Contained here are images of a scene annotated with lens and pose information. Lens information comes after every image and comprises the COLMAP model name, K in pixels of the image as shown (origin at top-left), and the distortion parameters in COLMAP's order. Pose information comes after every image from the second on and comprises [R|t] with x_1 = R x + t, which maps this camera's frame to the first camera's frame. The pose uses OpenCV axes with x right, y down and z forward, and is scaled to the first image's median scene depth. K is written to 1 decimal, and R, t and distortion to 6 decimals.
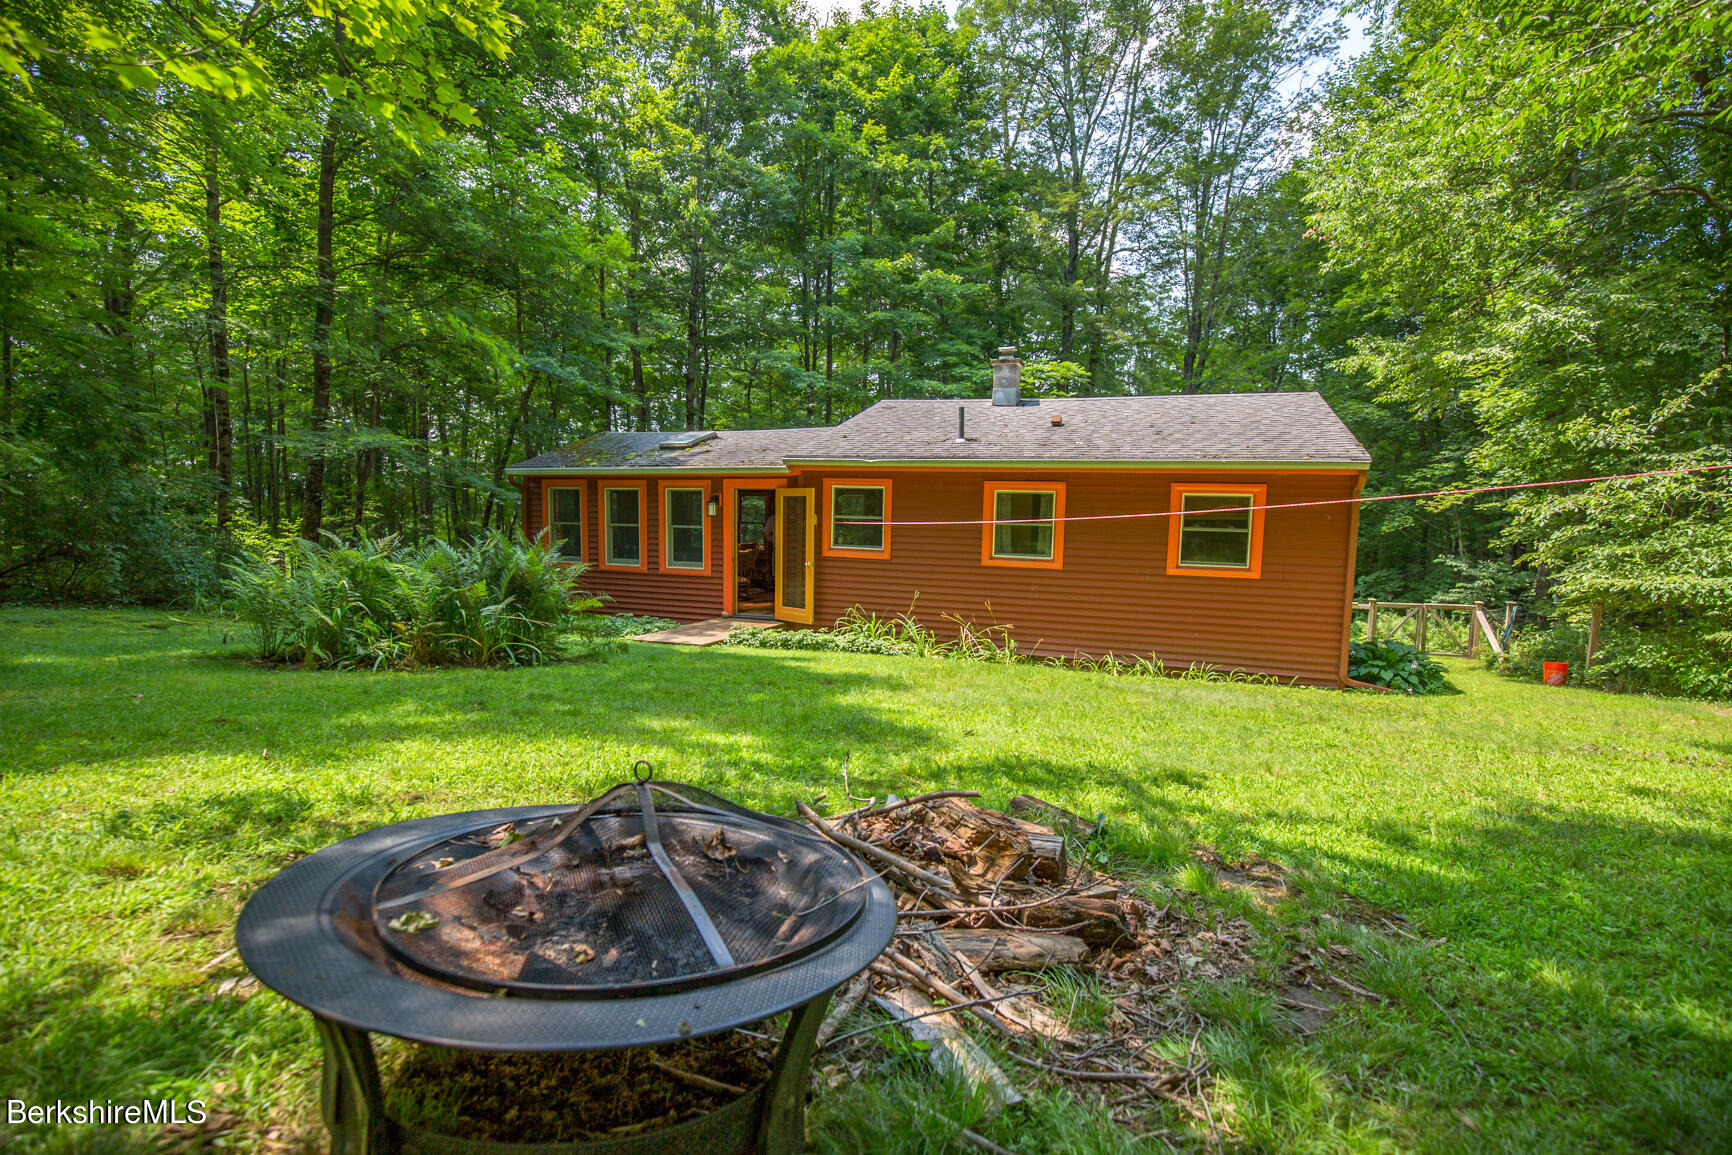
lens RADIAL K [[818.4, 0, 865.0], [0, 818.4, 574.7], [0, 0, 1]] dist [-0.030288, 0.004809]
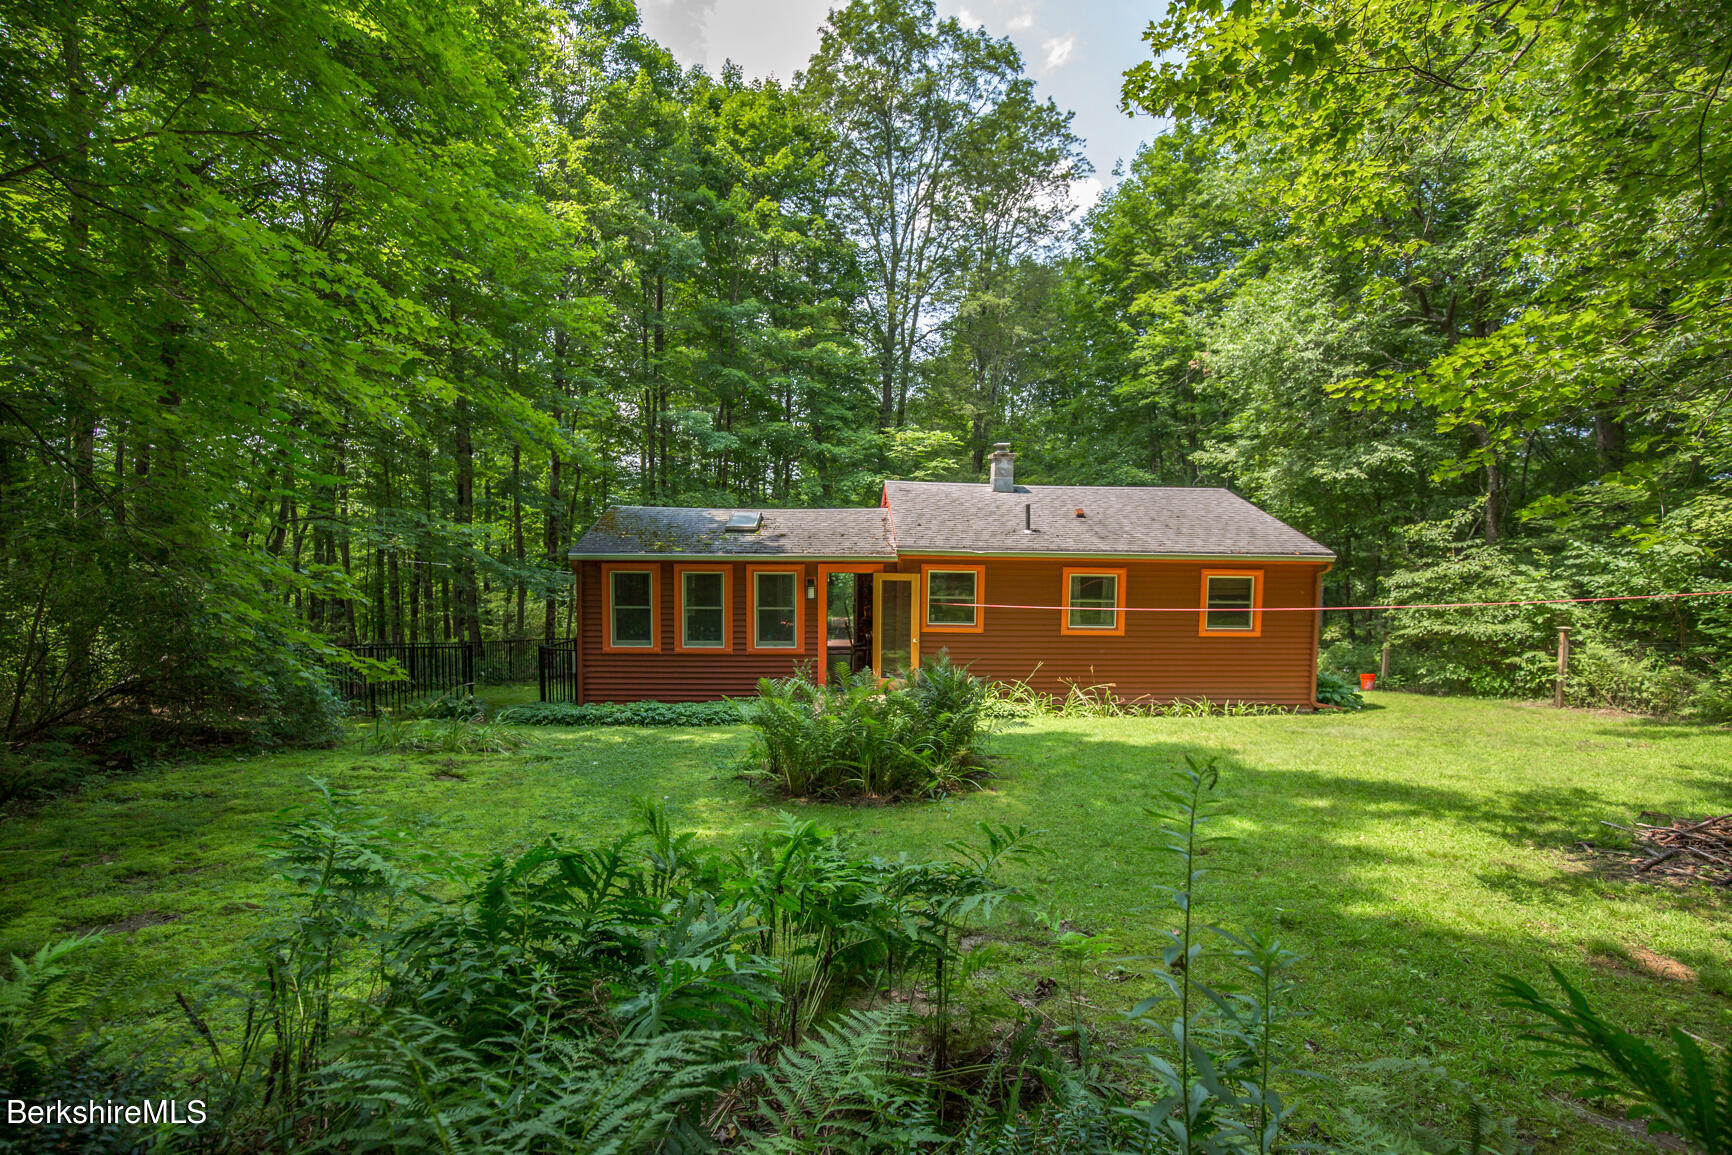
lens RADIAL K [[818.4, 0, 877.2], [0, 818.4, 579.6], [0, 0, 1]] dist [-0.030288, 0.004809]
pose [[0.914754, -0.029768, 0.402913, -0.568933], [0.038397, 0.999173, -0.013353, -0.084306], [-0.402182, 0.027685, 0.915141, -0.012431]]
